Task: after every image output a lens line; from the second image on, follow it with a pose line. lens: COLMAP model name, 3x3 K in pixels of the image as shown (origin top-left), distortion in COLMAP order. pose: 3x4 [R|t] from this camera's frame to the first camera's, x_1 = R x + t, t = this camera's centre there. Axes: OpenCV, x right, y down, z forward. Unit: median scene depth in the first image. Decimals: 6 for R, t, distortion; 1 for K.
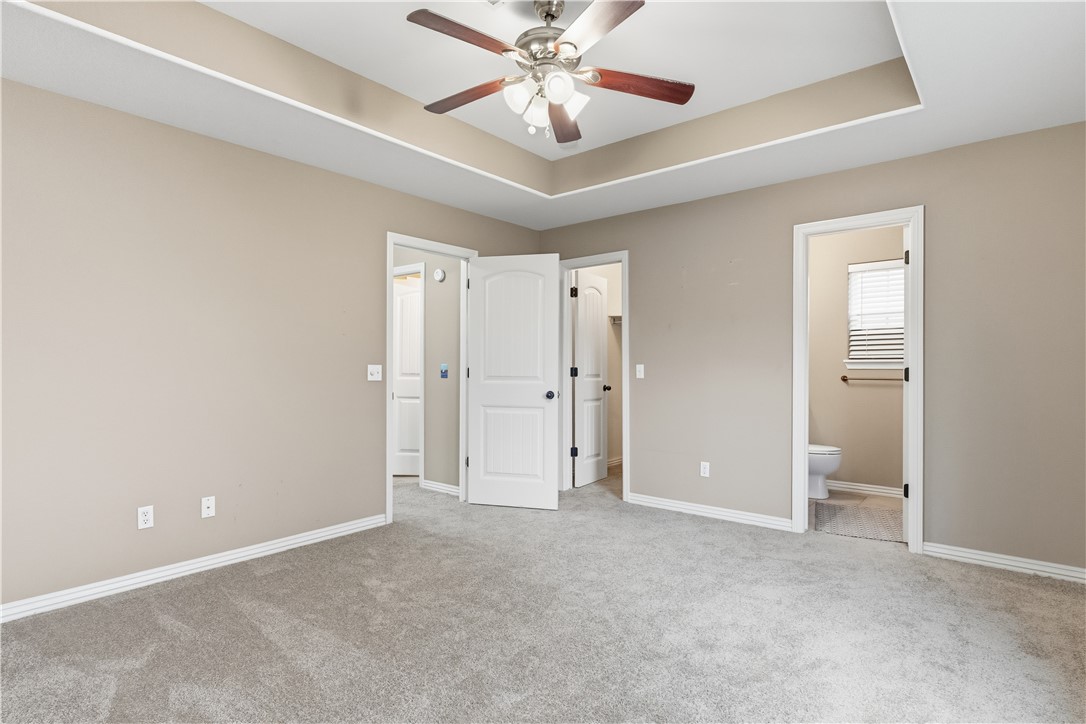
lens RADIAL K [[560.3, 0, 543.0], [0, 560.3, 362.0], [0, 0, 1]] dist [-0.000856, -0.000209]
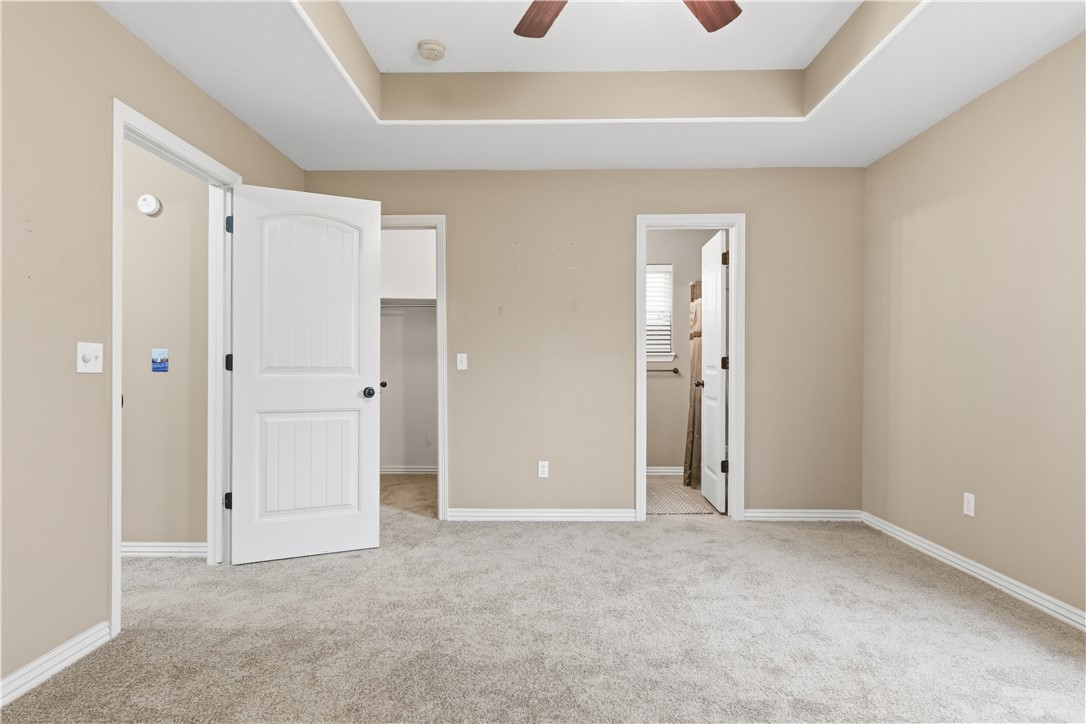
lens RADIAL K [[553.0, 0, 540.2], [0, 553.0, 365.0], [0, 0, 1]] dist [0.001365, 0.000418]
pose [[0.778306, 0.002916, 0.627878, -0.287119], [-0.003382, 0.999994, -0.000452, 0.024190], [-0.627876, -0.001772, 0.778311, 0.317740]]
